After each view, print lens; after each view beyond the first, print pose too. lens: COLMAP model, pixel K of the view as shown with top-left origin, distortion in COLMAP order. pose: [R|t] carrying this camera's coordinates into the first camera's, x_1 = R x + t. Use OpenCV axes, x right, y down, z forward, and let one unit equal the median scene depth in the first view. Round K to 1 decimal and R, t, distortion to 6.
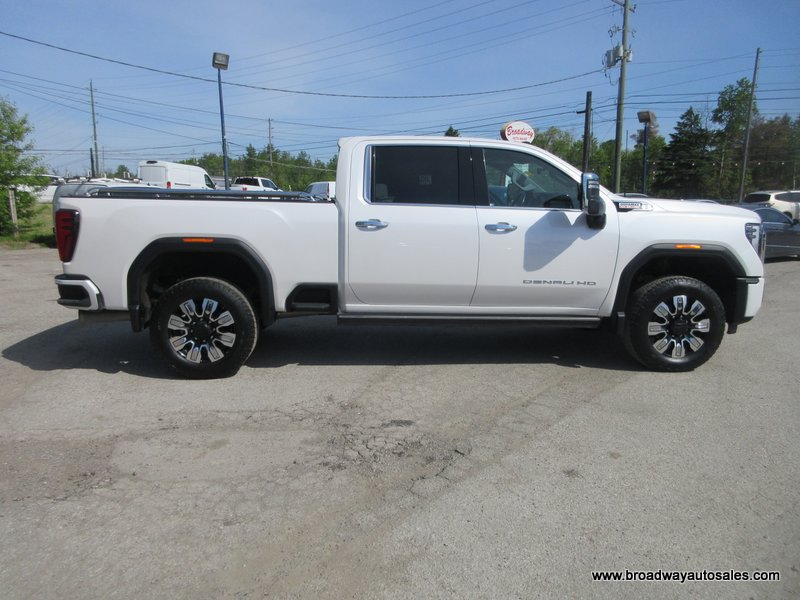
lens RADIAL K [[604.7, 0, 400.0], [0, 604.7, 300.0], [0, 0, 1]] dist [0.002939, 0.008017]
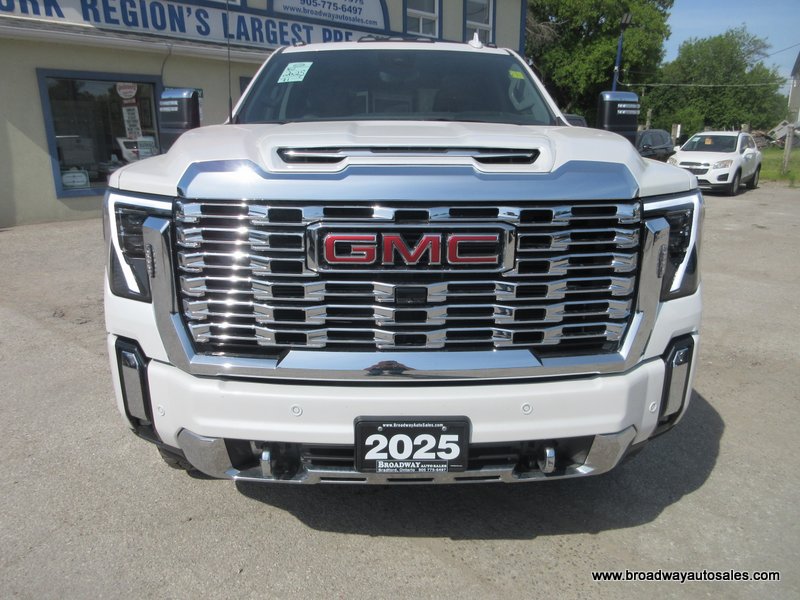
lens RADIAL K [[604.7, 0, 400.0], [0, 604.7, 300.0], [0, 0, 1]] dist [0.002939, 0.008017]
pose [[-0.038433, 0.258317, -0.965295, 0.949590], [-0.164380, 0.951215, 0.261094, -0.184839], [0.985648, 0.168710, 0.005904, 1.177329]]
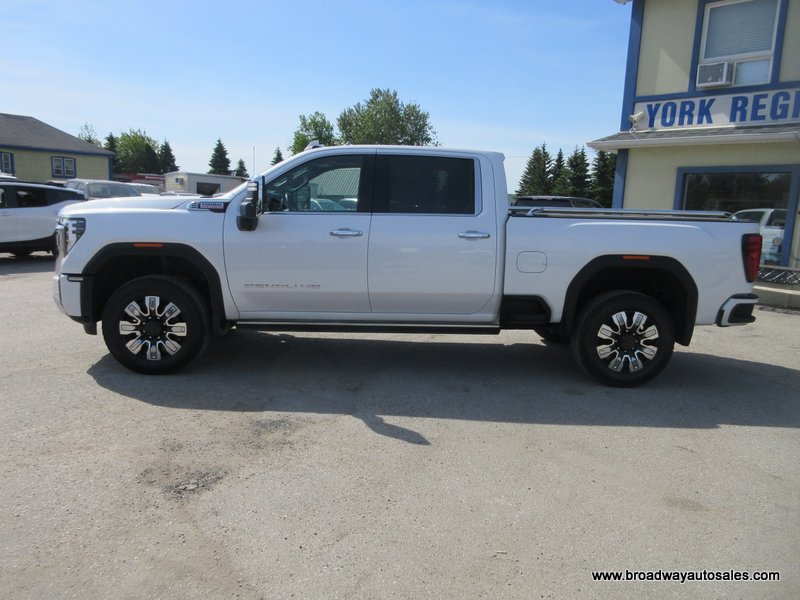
lens RADIAL K [[604.7, 0, 400.0], [0, 604.7, 300.0], [0, 0, 1]] dist [0.002939, 0.008017]
pose [[-0.998810, -0.047339, 0.011705, 0.035603], [-0.041317, 0.949020, 0.312495, -0.380029], [-0.025901, 0.311640, -0.949847, 2.277143]]
